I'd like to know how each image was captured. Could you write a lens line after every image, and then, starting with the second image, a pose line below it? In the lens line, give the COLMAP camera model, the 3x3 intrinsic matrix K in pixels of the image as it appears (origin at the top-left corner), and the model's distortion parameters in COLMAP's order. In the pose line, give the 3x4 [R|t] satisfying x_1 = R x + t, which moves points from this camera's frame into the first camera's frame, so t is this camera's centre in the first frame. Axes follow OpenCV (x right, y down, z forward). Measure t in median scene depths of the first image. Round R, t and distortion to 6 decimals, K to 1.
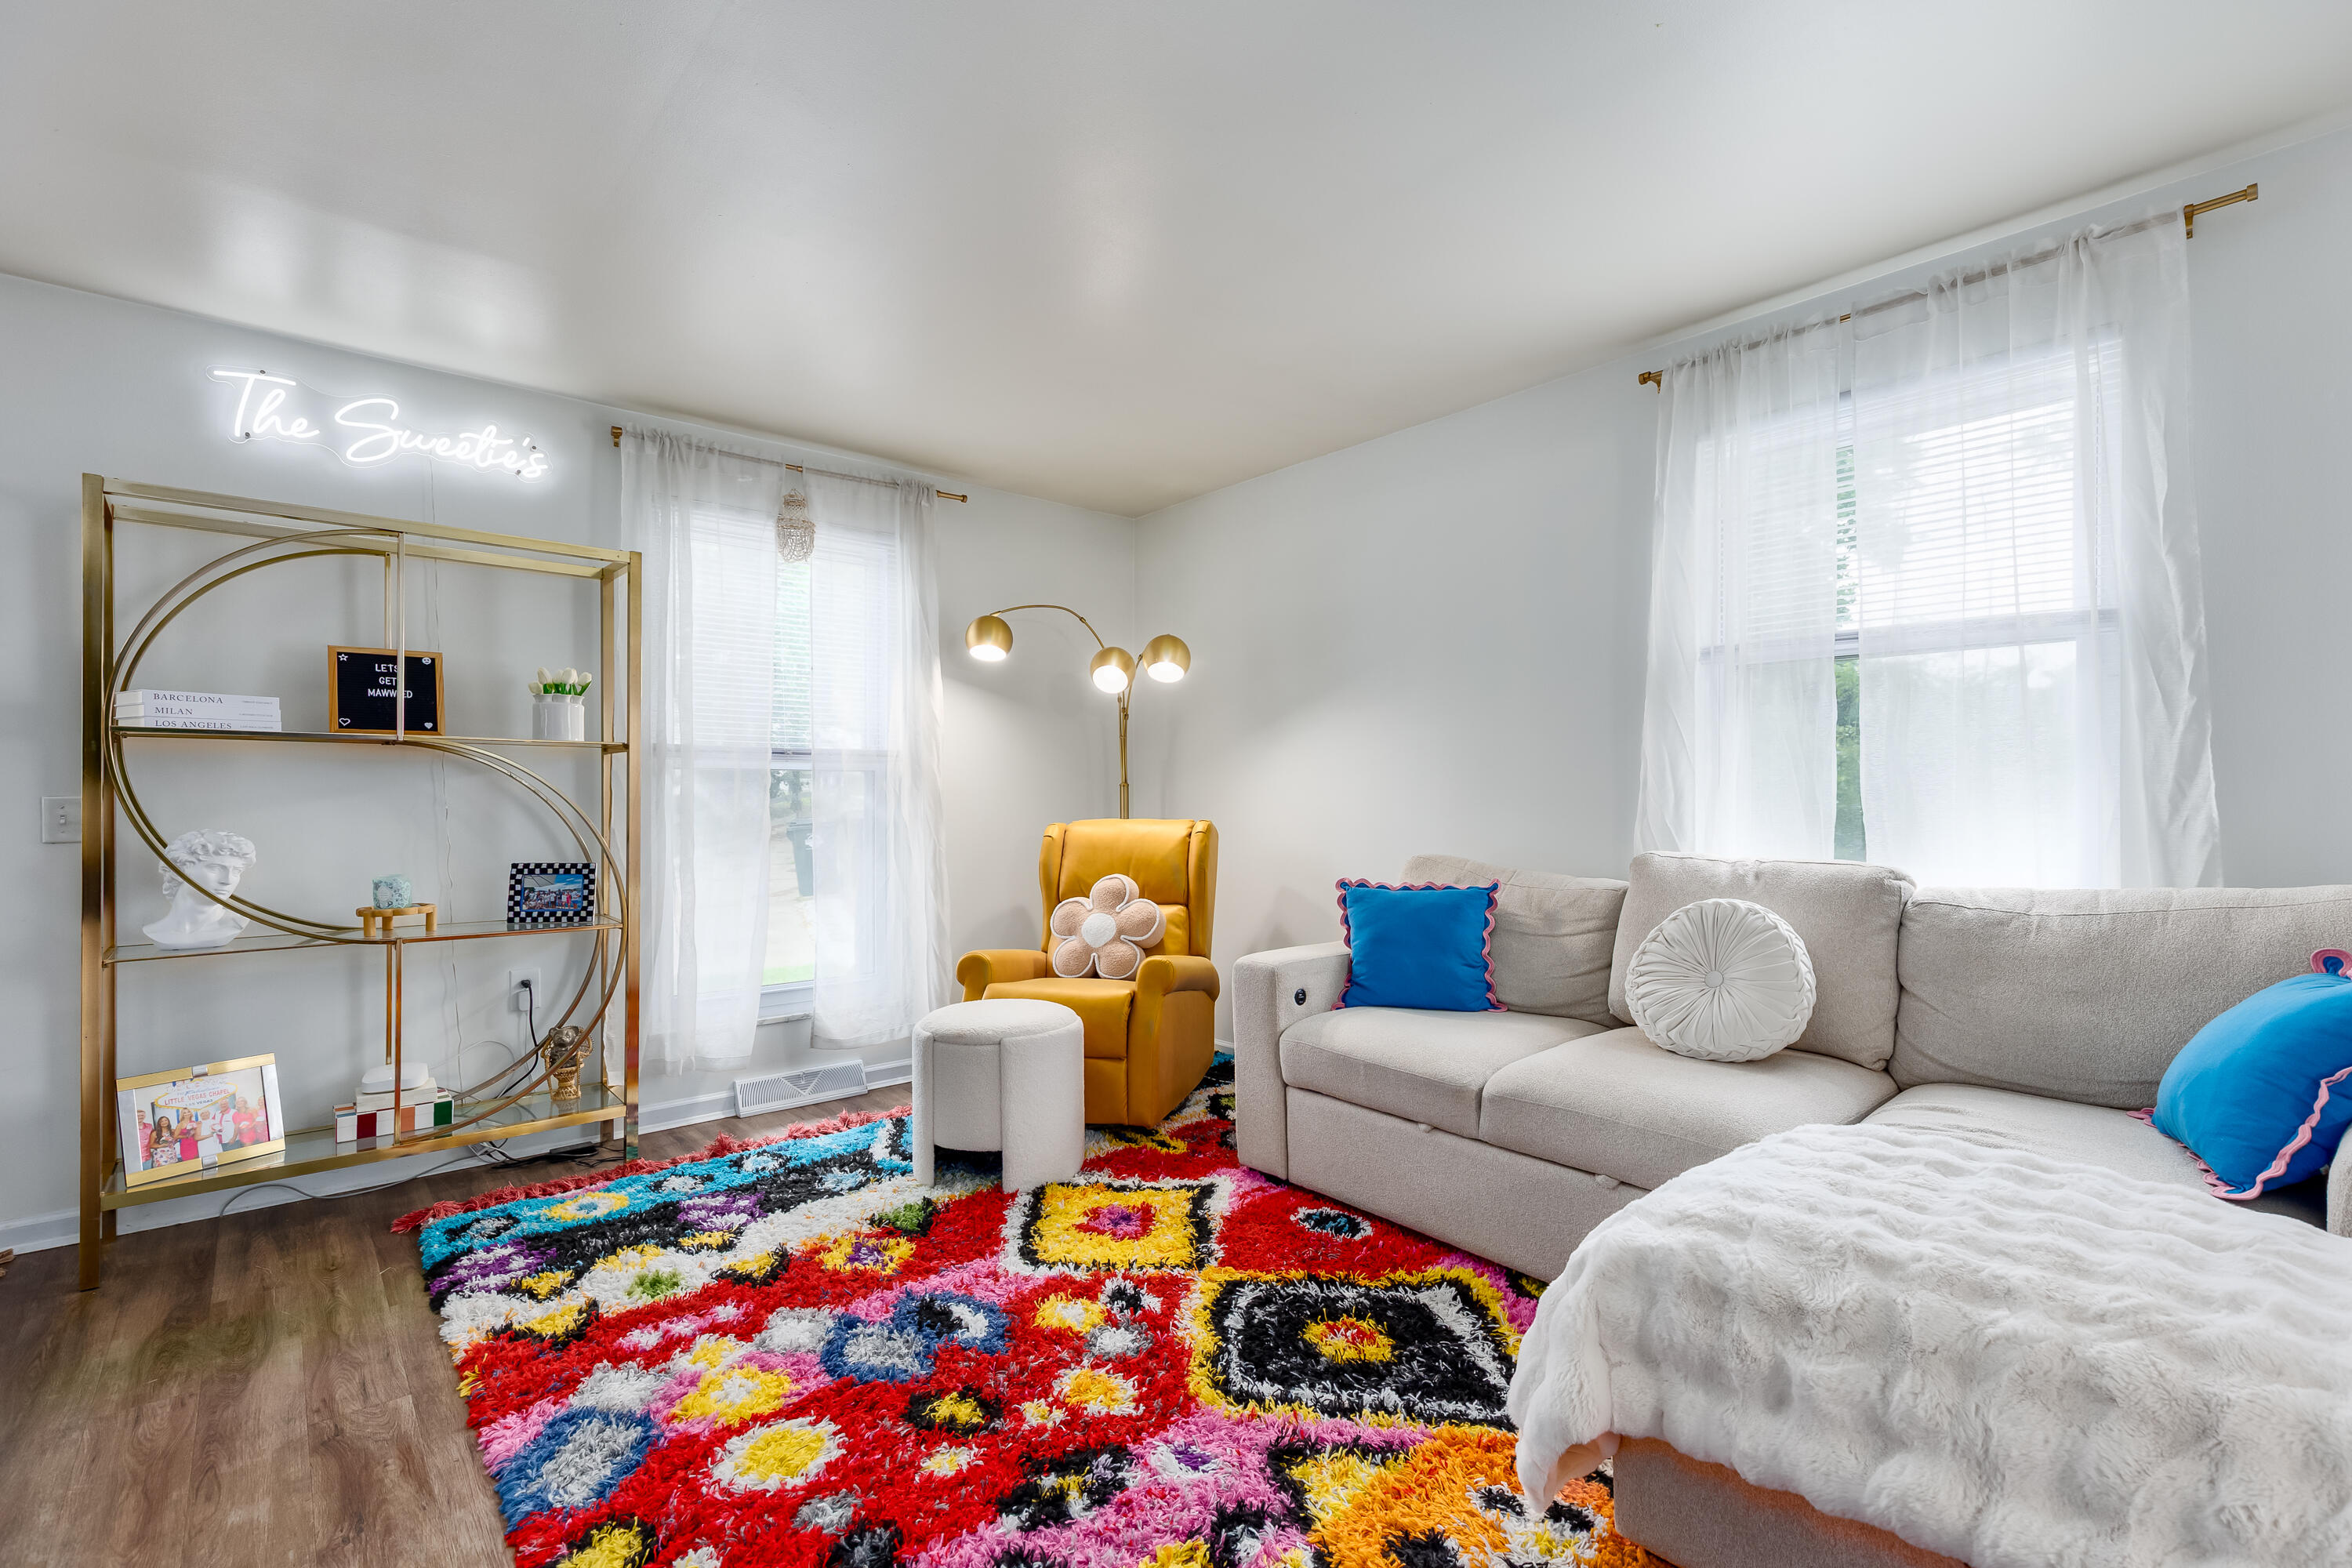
lens RADIAL K [[1012.0, 0, 1176.0], [0, 1012.0, 784.0], [0, 0, 1]] dist [0.001035, 0.000081]
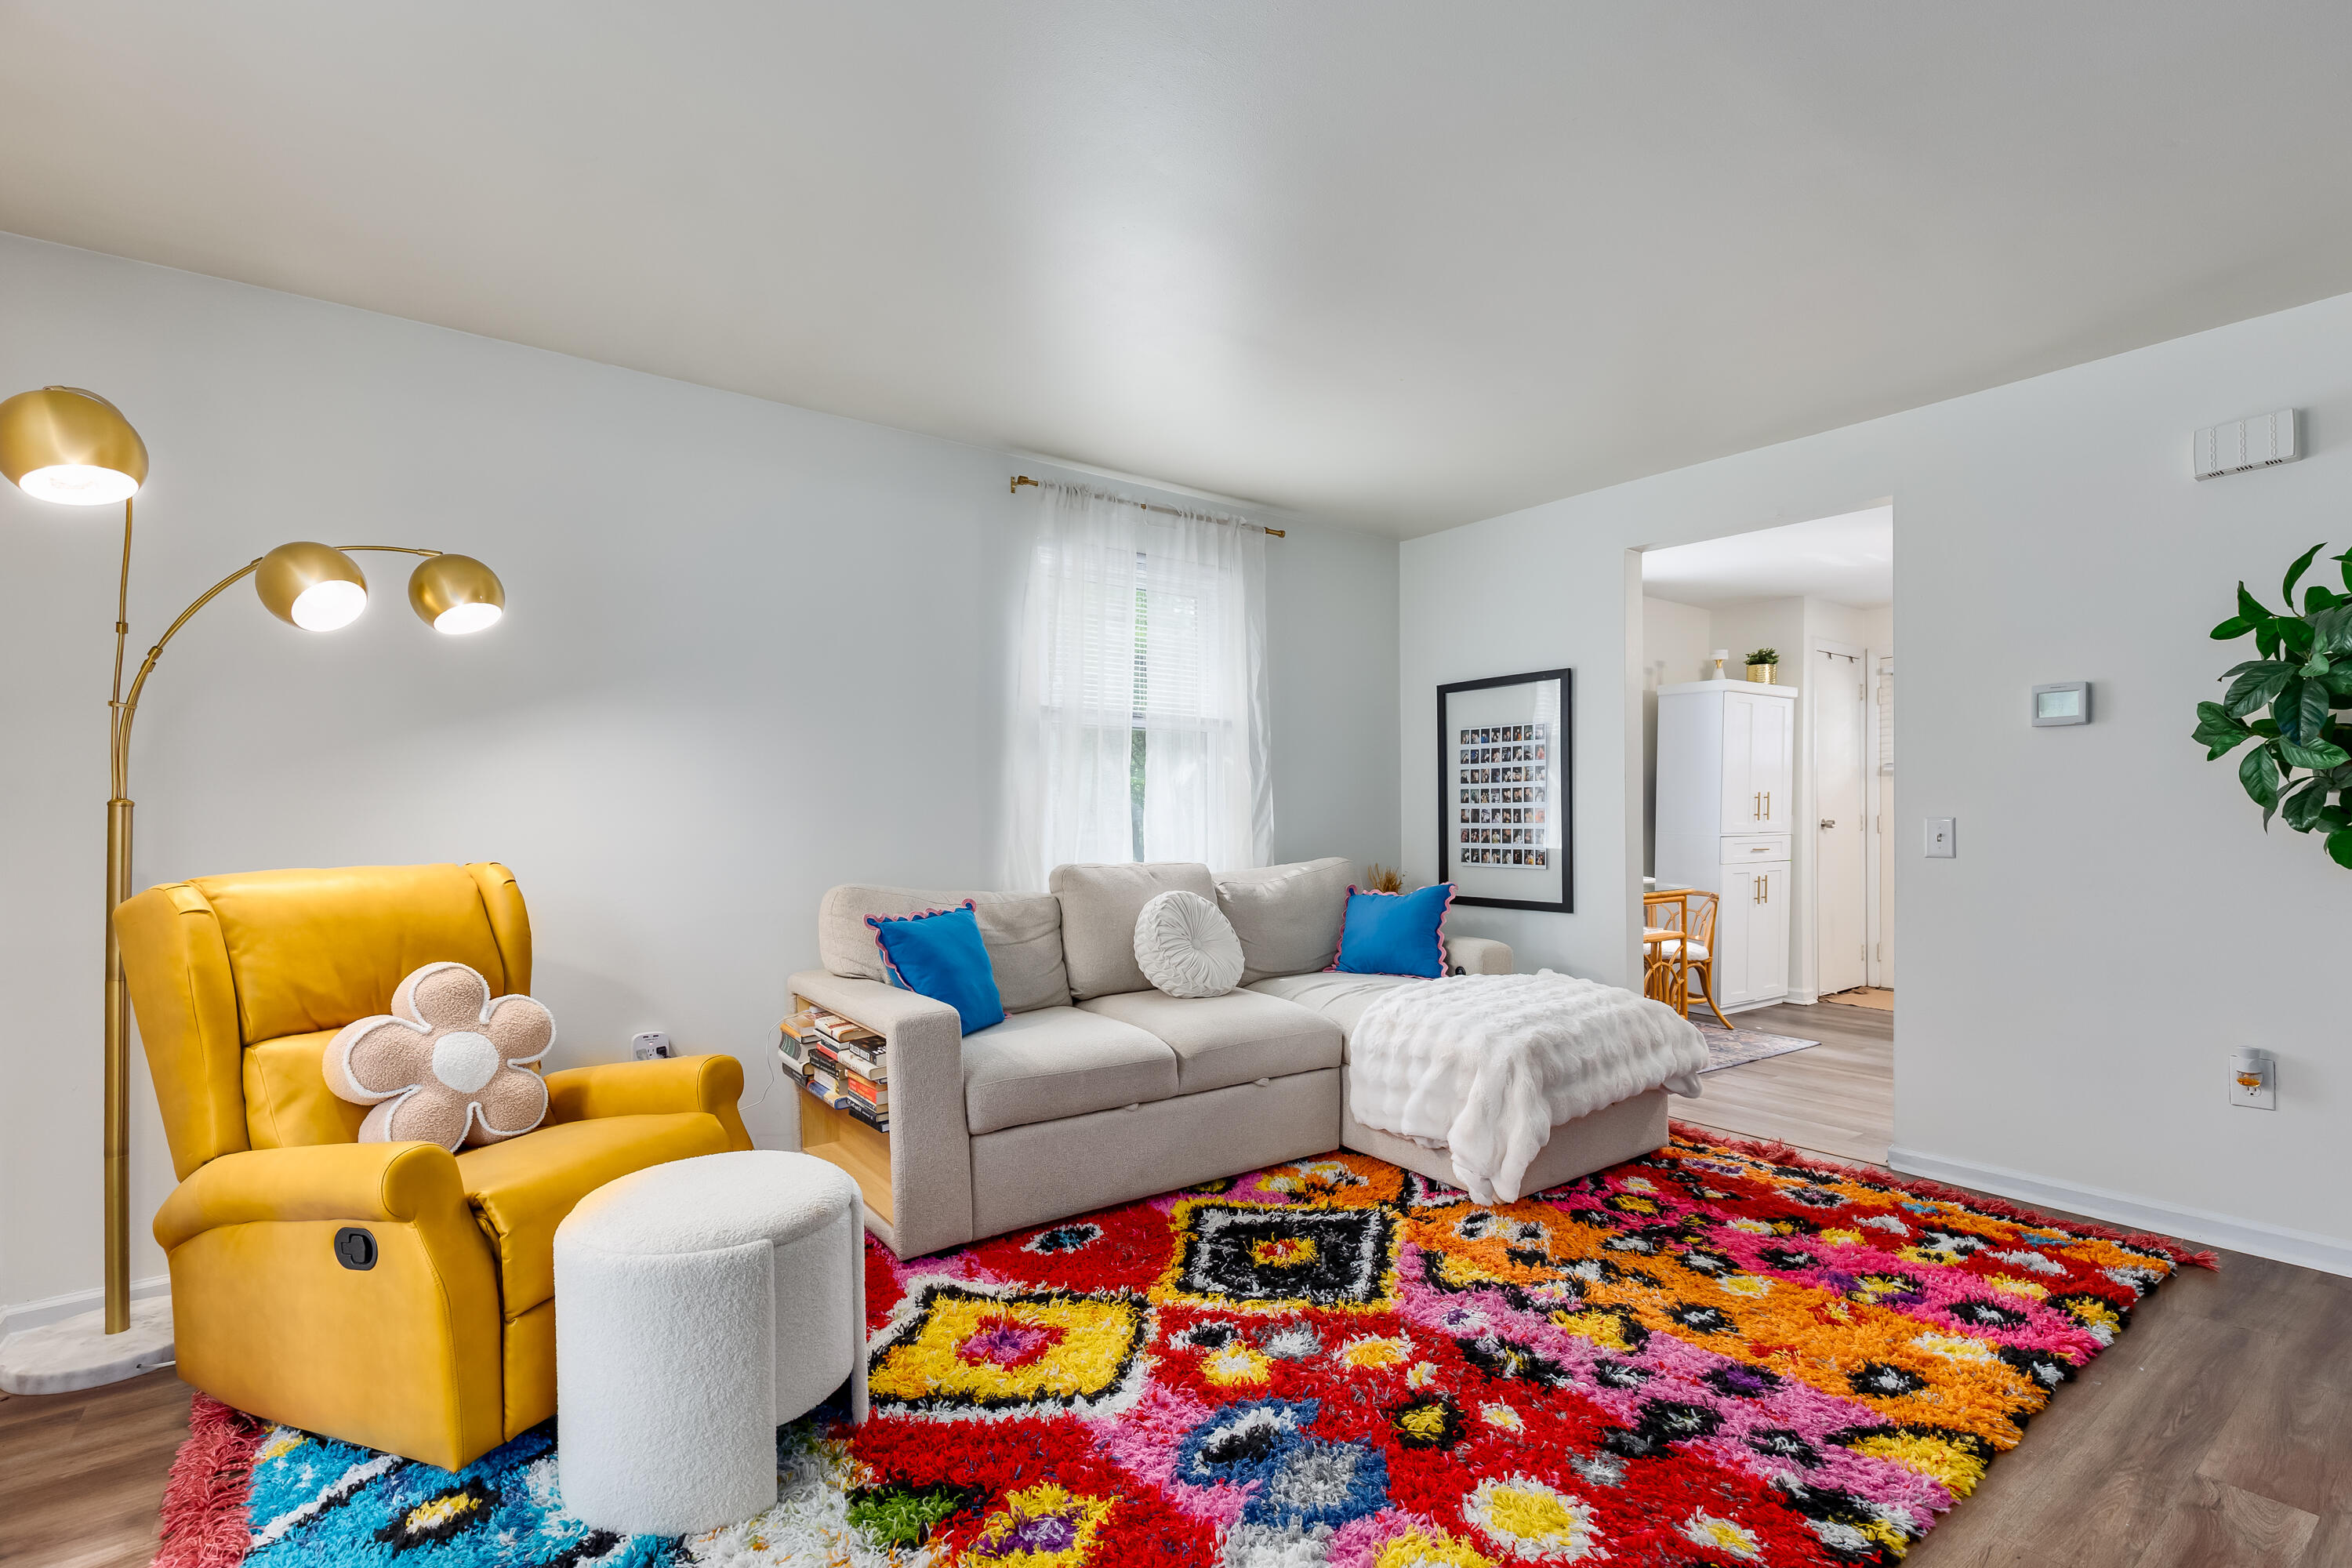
lens RADIAL K [[1039.0, 0, 1176.6], [0, 1039.0, 799.8], [0, 0, 1]] dist [-0.001189, -0.000222]
pose [[0.107136, 0.019667, 0.994050, -0.998004], [-0.004248, 0.999804, -0.019323, 0.011094], [-0.994235, -0.002152, 0.107199, 0.875464]]
